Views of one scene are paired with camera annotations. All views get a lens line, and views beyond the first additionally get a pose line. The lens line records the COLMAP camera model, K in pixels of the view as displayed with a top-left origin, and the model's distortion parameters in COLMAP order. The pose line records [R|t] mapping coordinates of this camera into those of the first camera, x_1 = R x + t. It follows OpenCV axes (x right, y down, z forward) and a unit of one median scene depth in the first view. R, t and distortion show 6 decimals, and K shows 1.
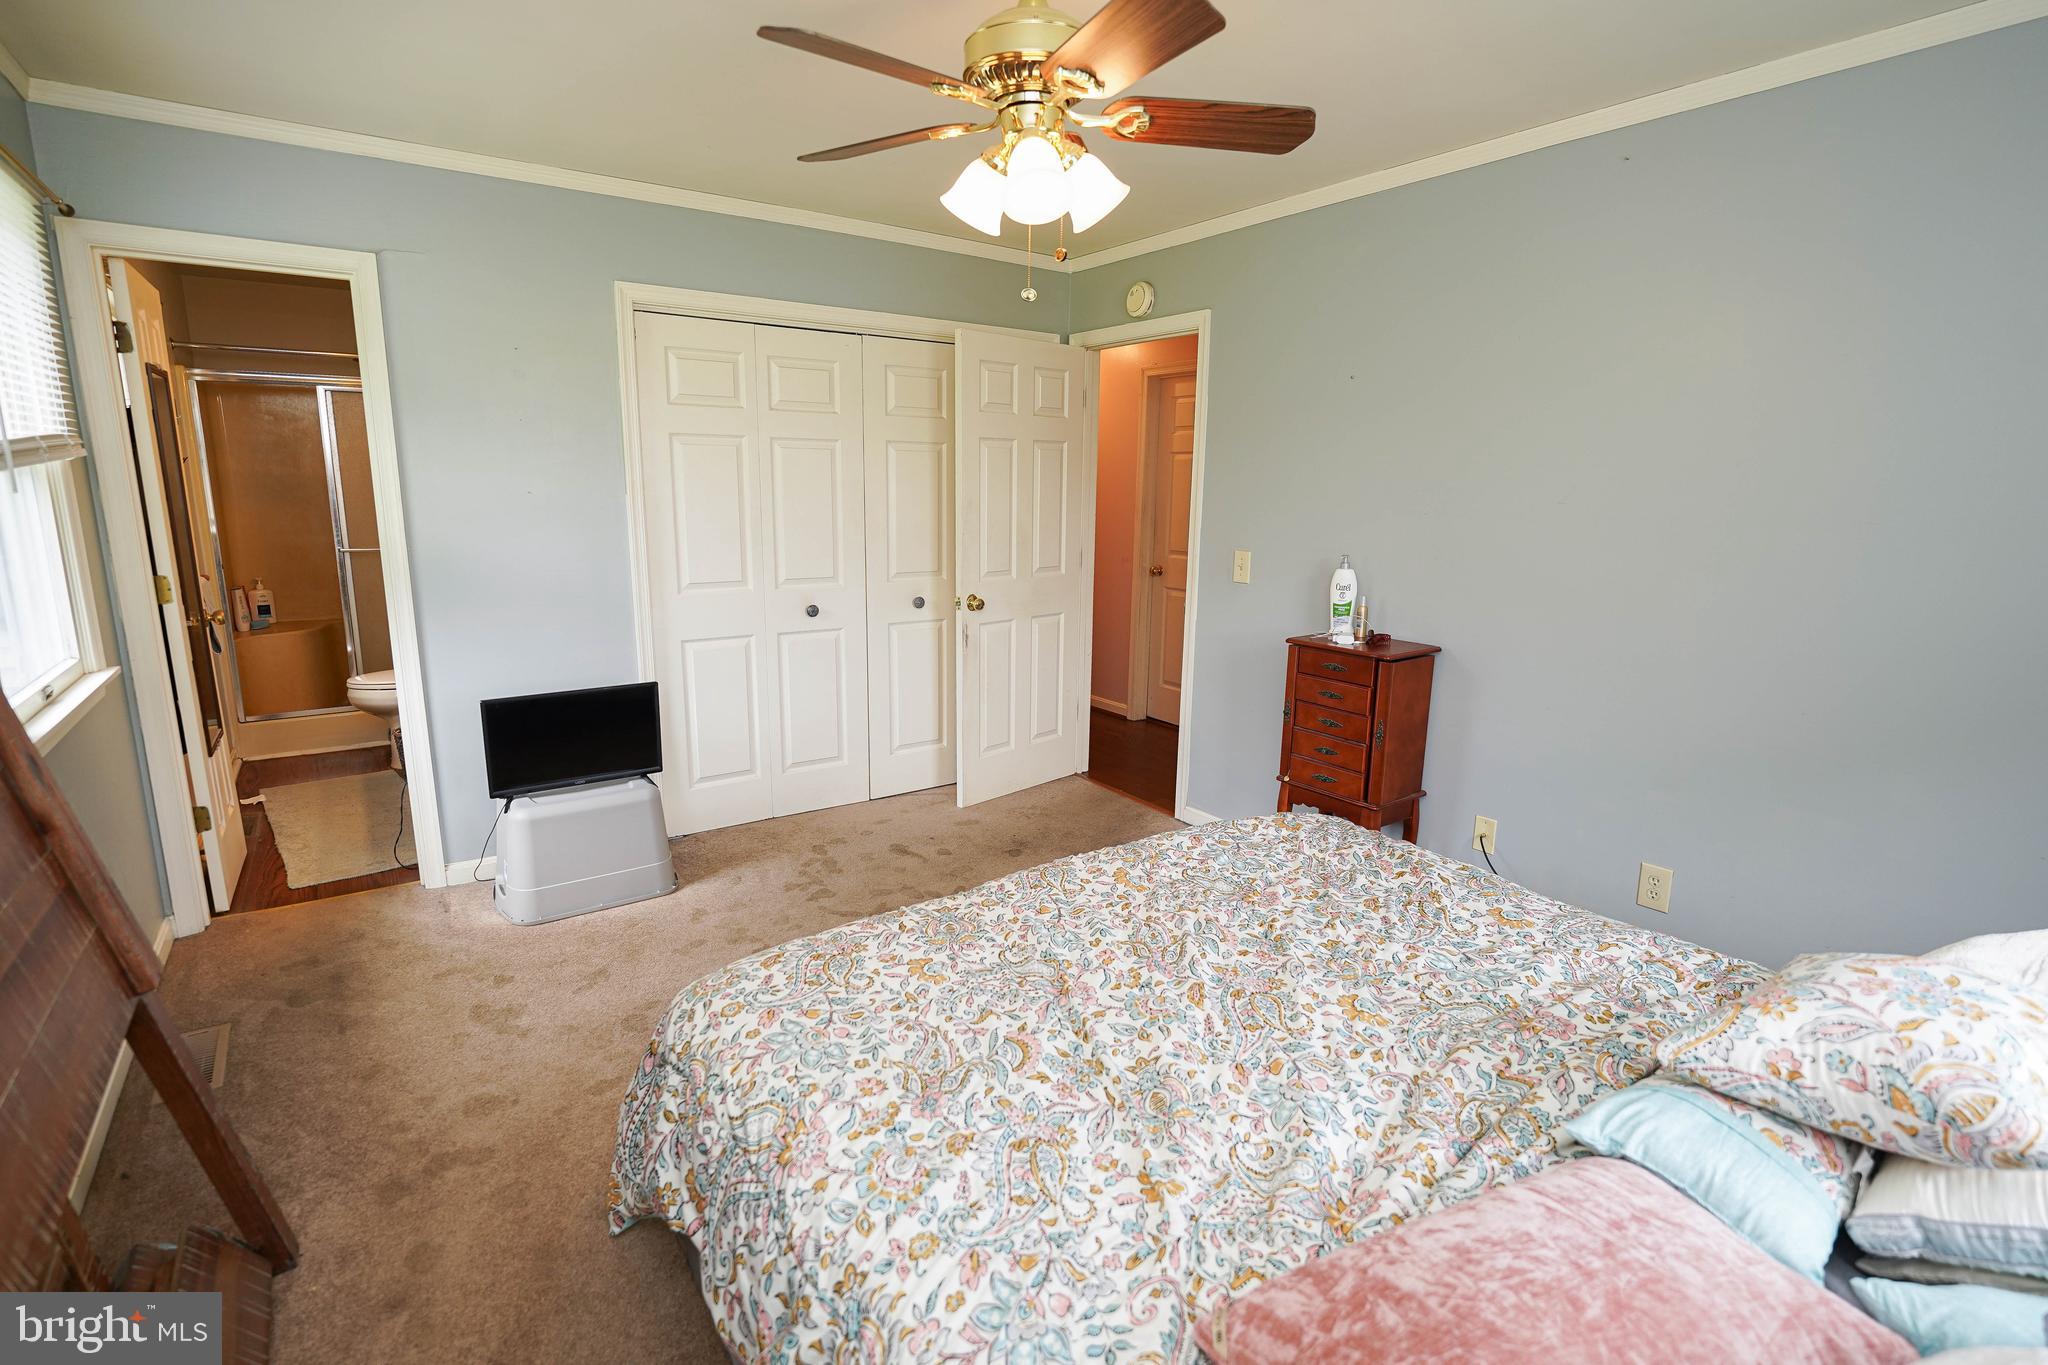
lens RADIAL K [[982.9, 0, 1025.6], [0, 982.9, 682.6], [0, 0, 1]] dist [-0.000363, 0.000067]
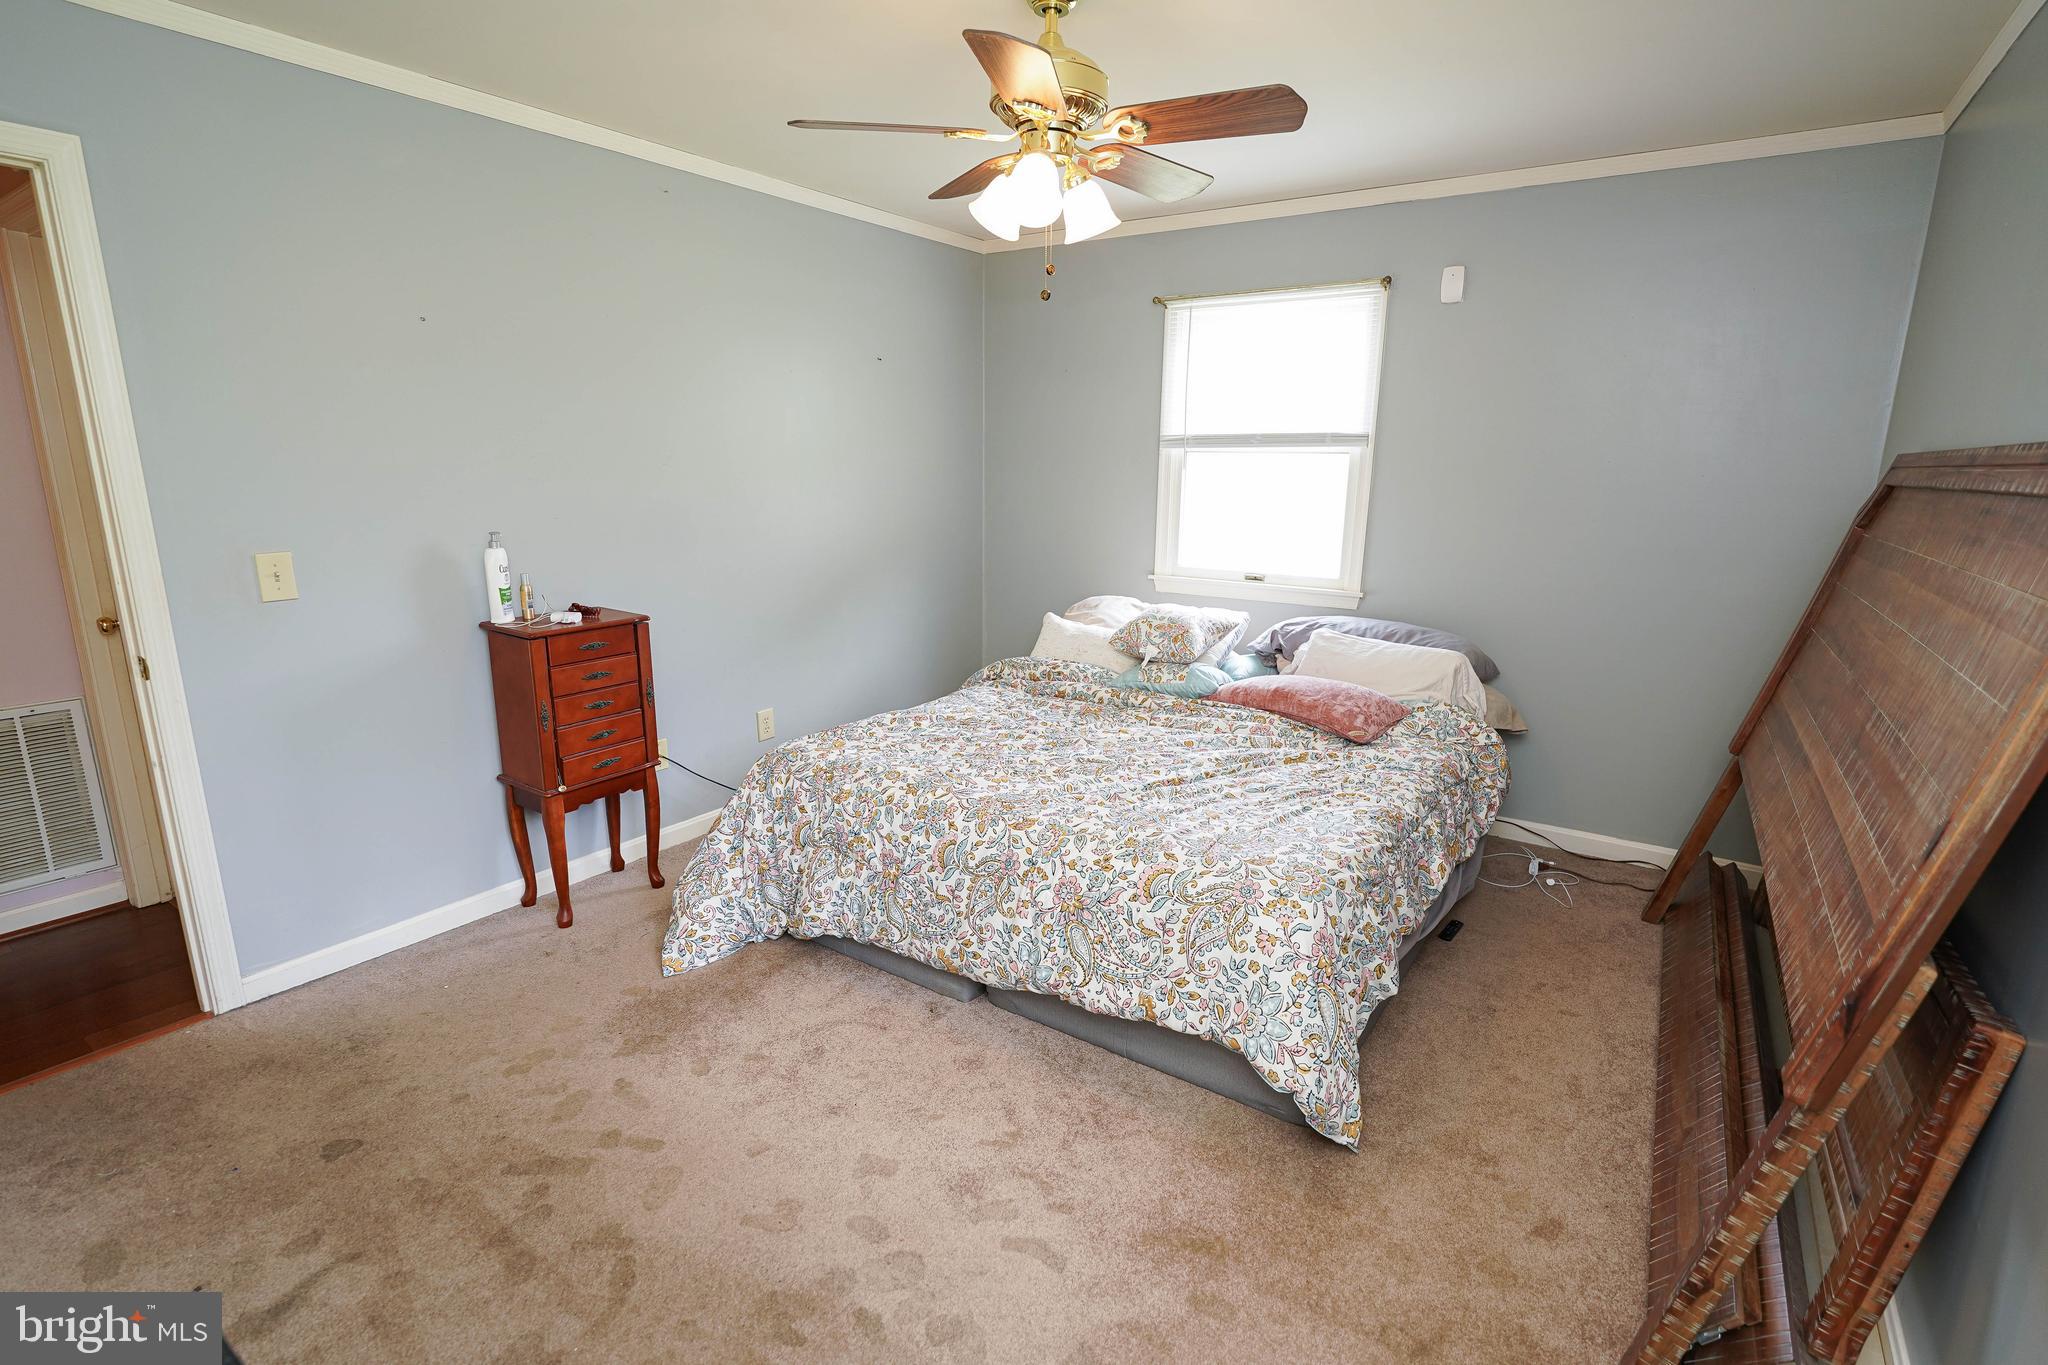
lens RADIAL K [[934.1, 0, 1019.9], [0, 934.1, 681.4], [0, 0, 1]] dist [-0.013780, 0.000279]
pose [[-0.357858, -0.228761, 0.905321, -0.758245], [0.170392, 0.937251, 0.304182, -0.217064], [-0.918098, 0.263113, -0.296424, 1.033901]]
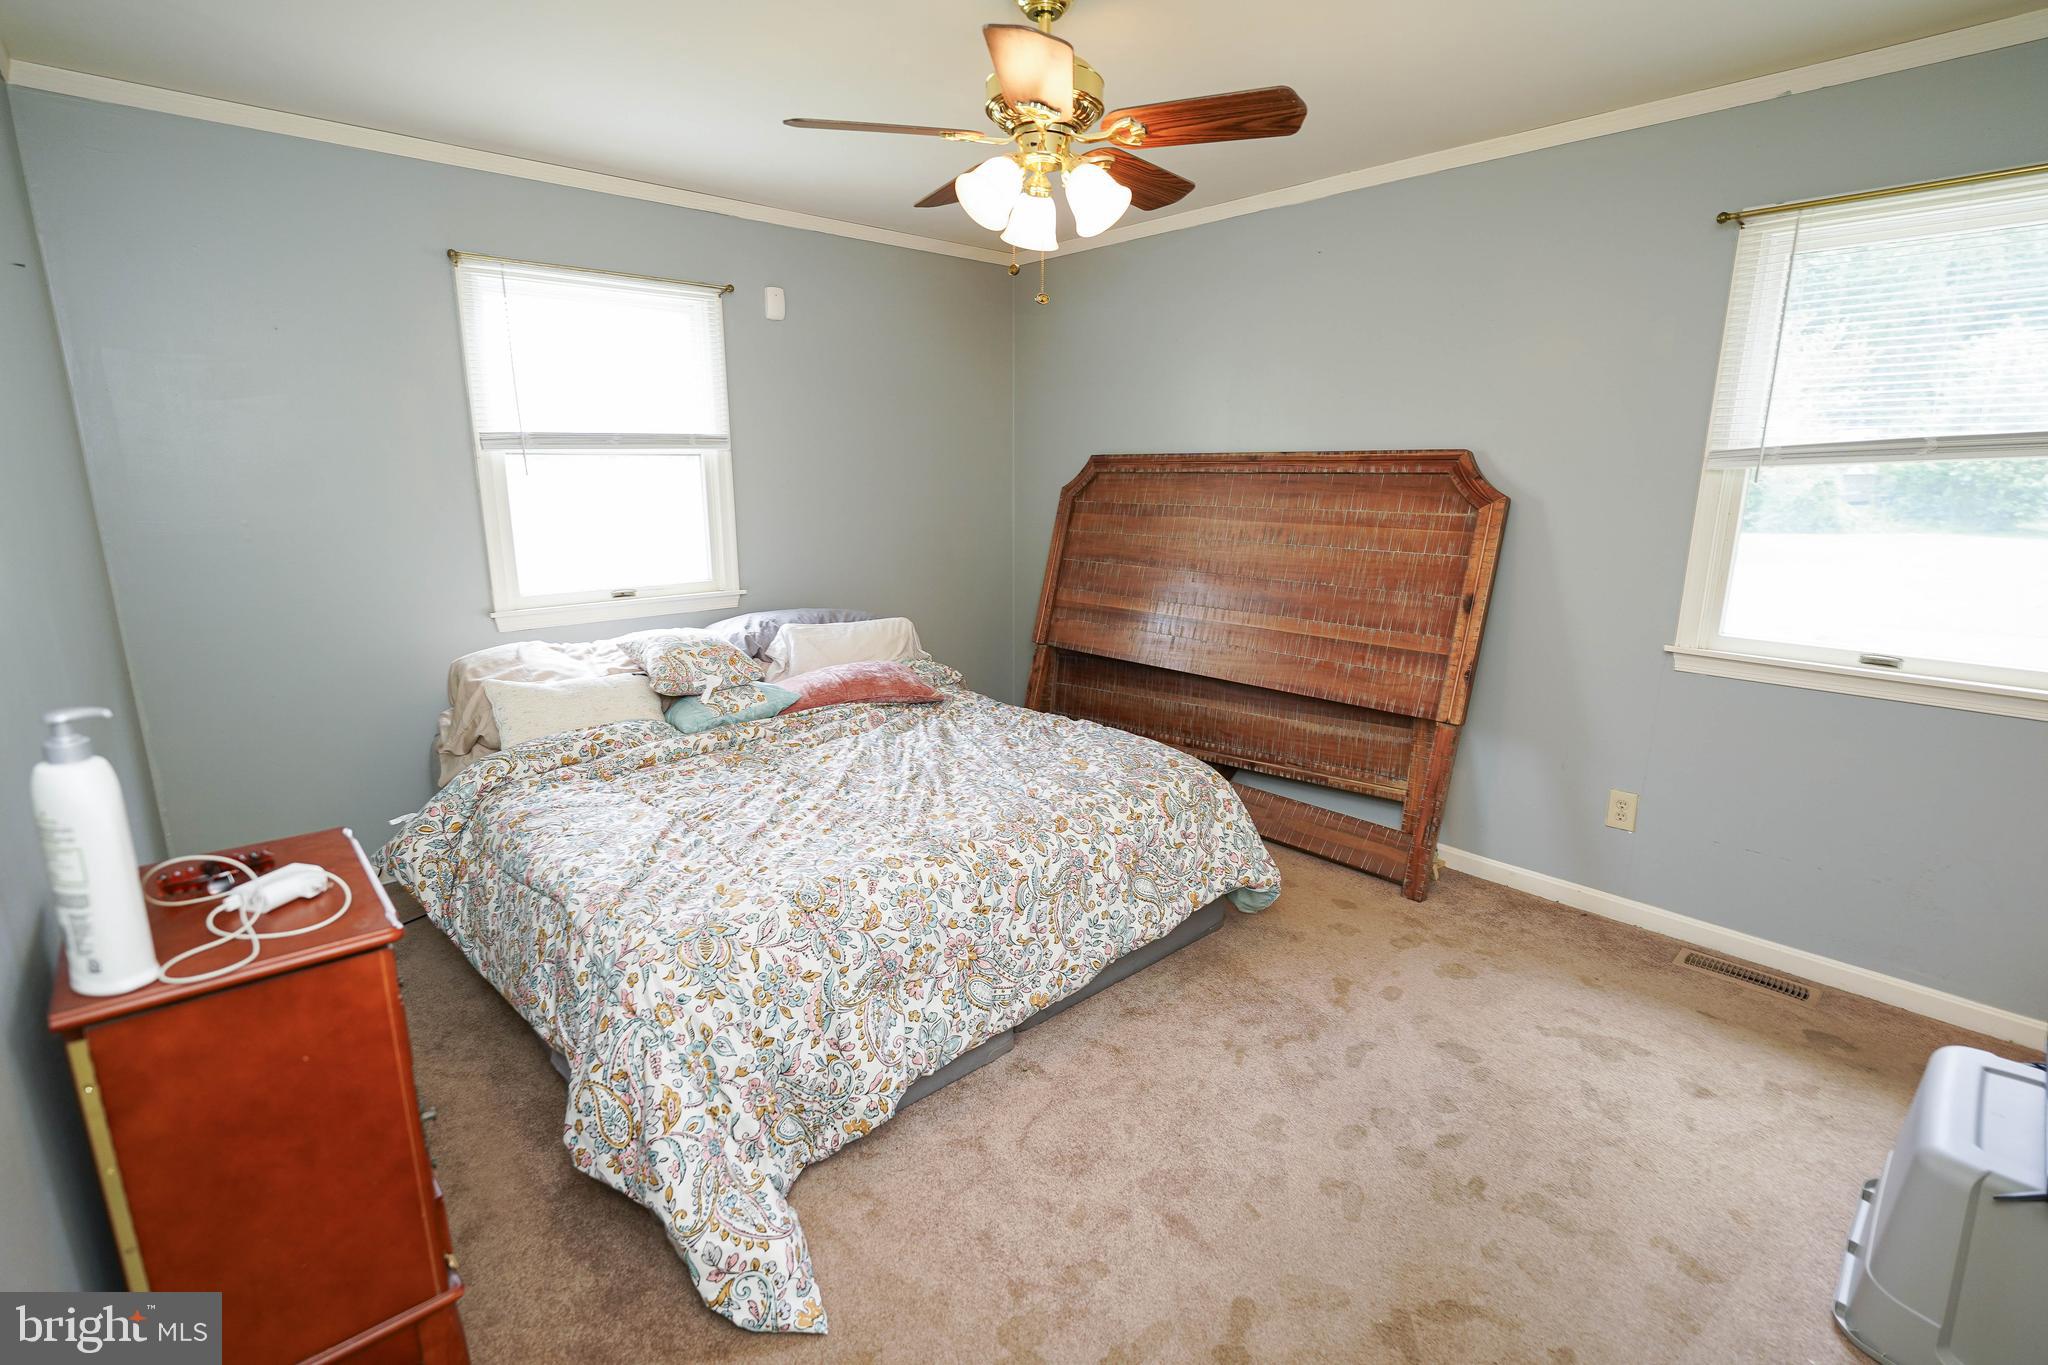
lens RADIAL K [[934.1, 0, 1019.9], [0, 934.1, 681.4], [0, 0, 1]] dist [-0.013780, 0.000279]
pose [[-0.992989, 0.014581, -0.117304, 0.113264], [-0.035192, 0.910899, 0.411125, -0.307540], [0.112846, 0.412371, -0.904000, 1.529154]]
